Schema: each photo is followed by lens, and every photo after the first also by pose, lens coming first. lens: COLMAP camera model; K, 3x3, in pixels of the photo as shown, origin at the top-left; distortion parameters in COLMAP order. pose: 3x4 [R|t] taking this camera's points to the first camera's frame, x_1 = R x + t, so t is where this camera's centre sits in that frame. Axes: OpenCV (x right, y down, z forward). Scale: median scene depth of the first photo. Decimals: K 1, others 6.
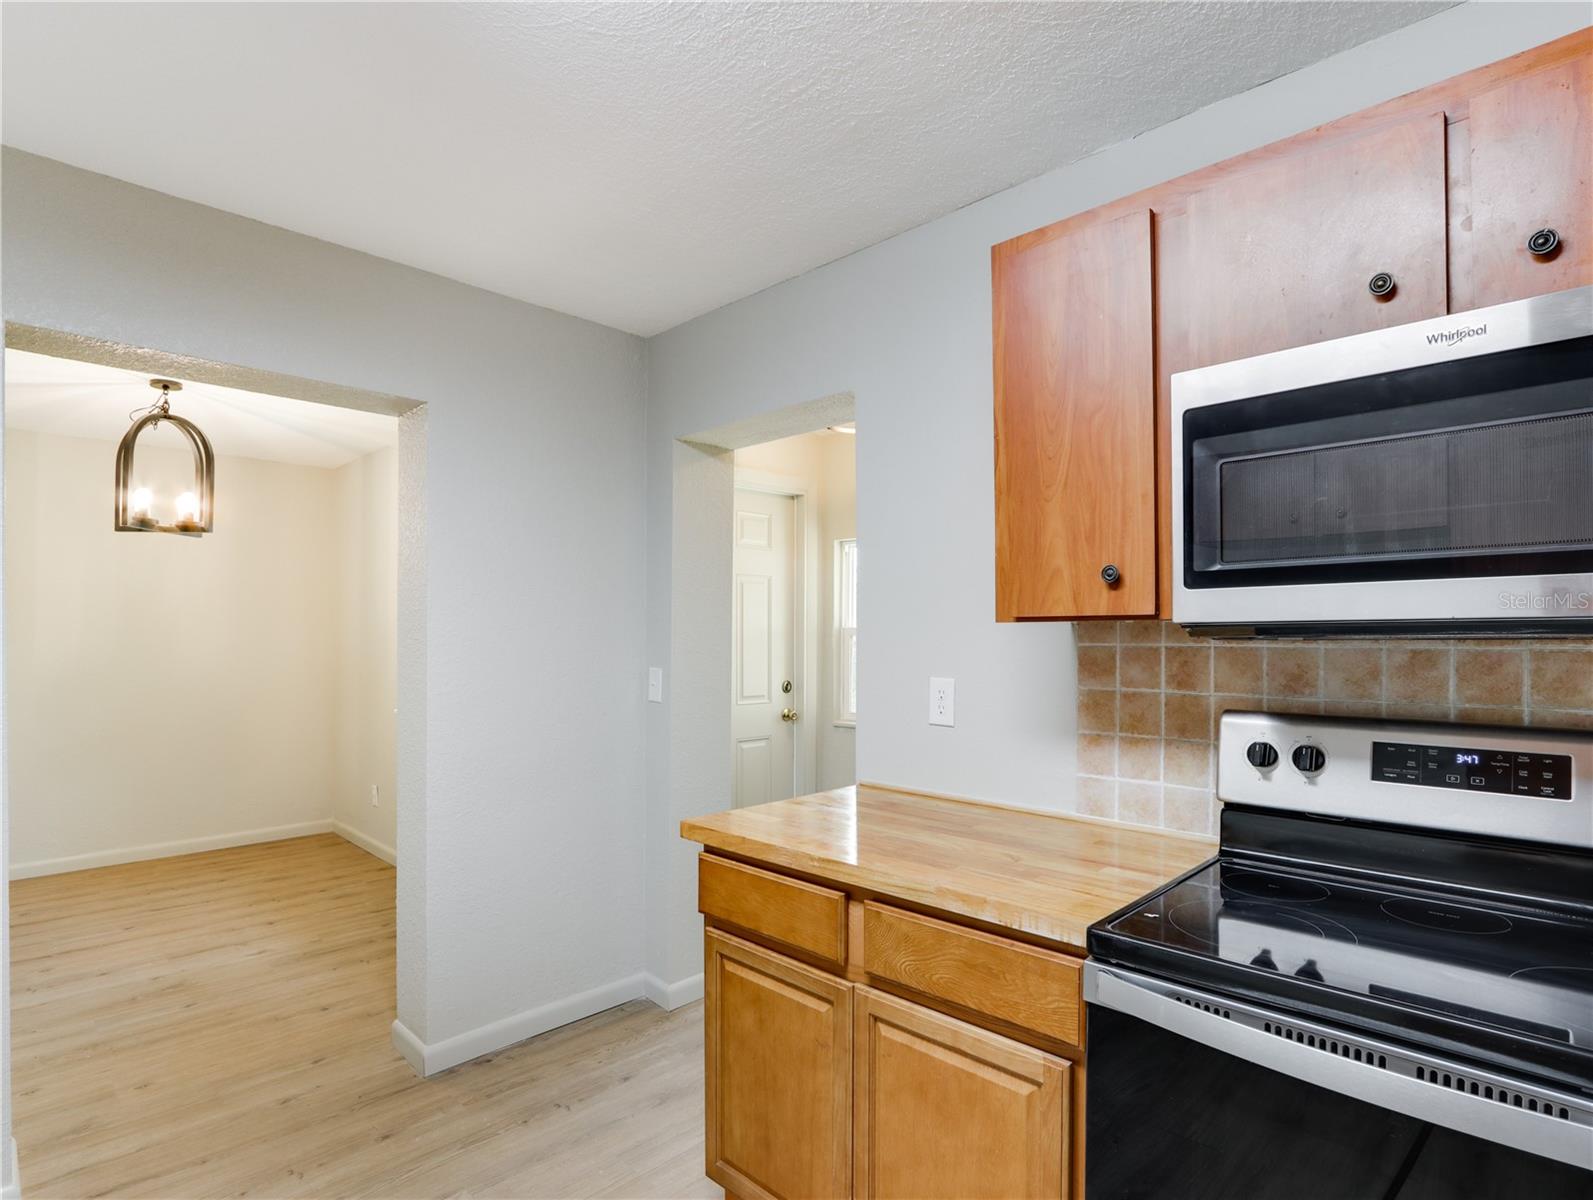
lens RADIAL K [[840.5, 0, 801.3], [0, 840.5, 632.2], [0, 0, 1]] dist [-0.021425, 0.001667]
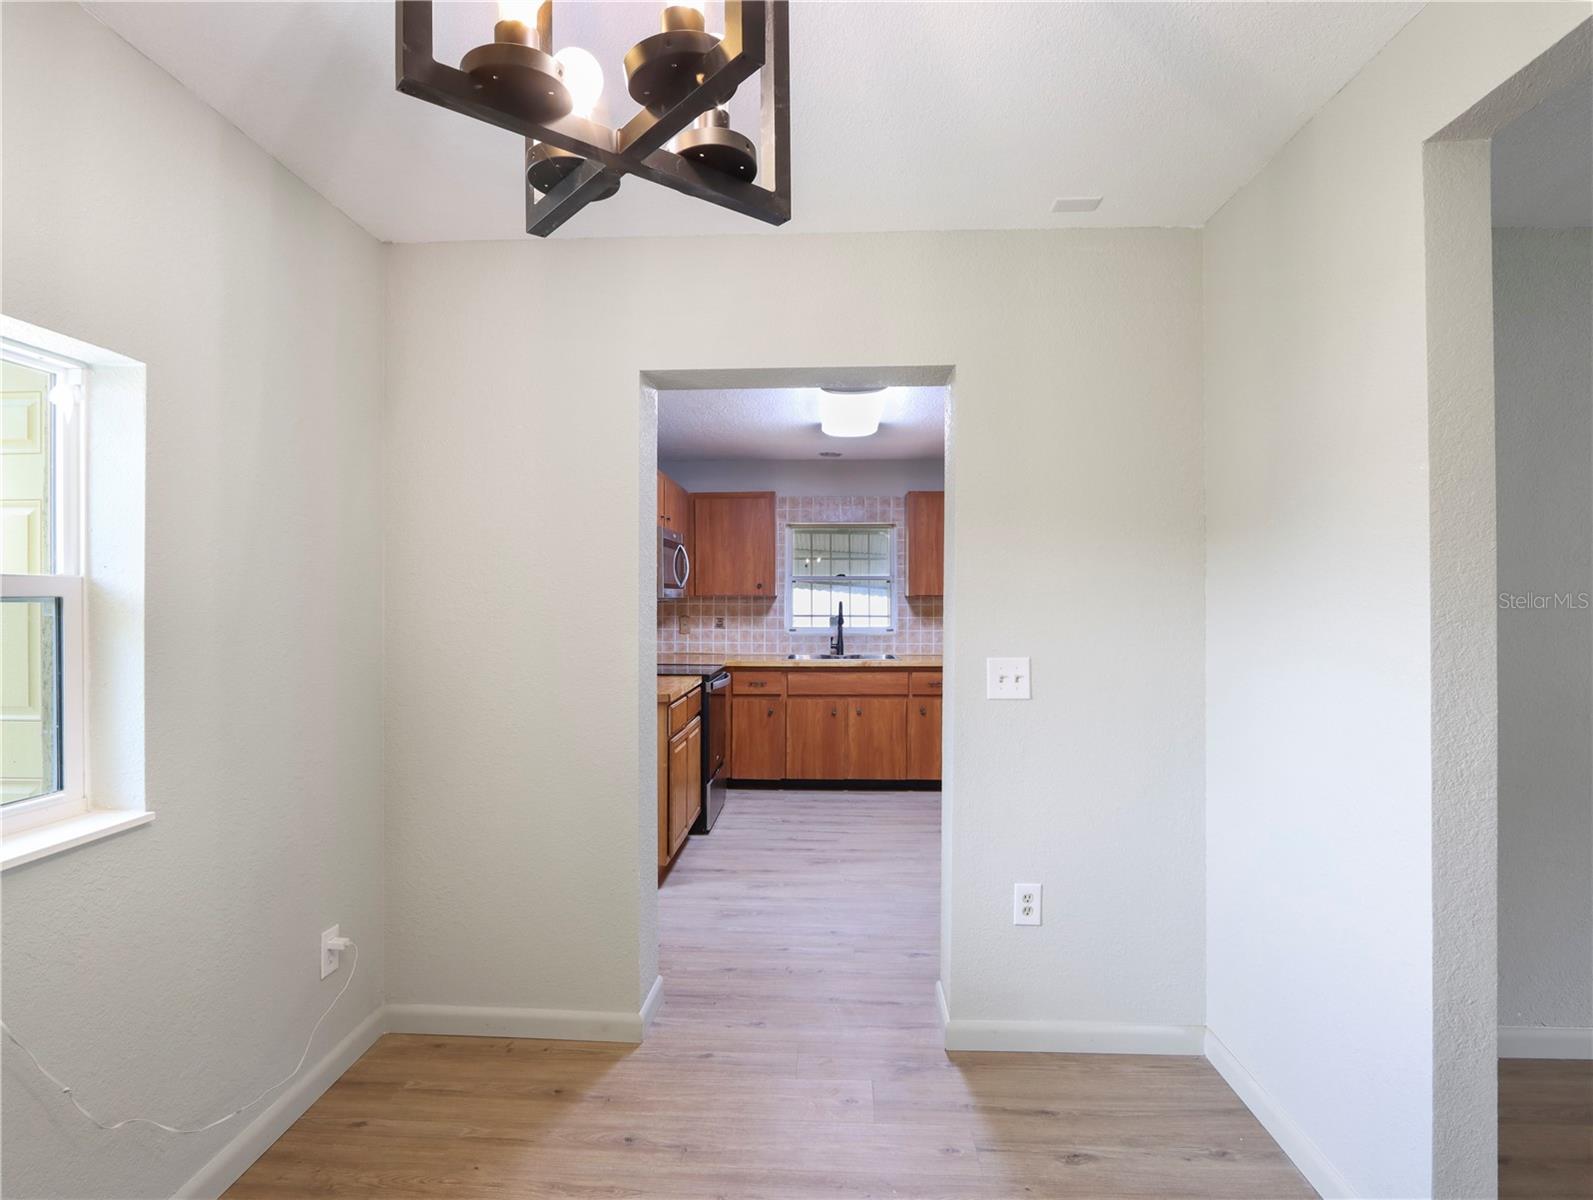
lens RADIAL K [[854.3, 0, 796.2], [0, 854.3, 595.5], [0, 0, 1]] dist [-0.024826, 0.007701]
pose [[-0.667486, 0.002512, 0.744618, -1.998127], [-0.005066, 0.999956, -0.007914, 0.003488], [-0.744605, -0.009054, -0.667444, 2.294458]]
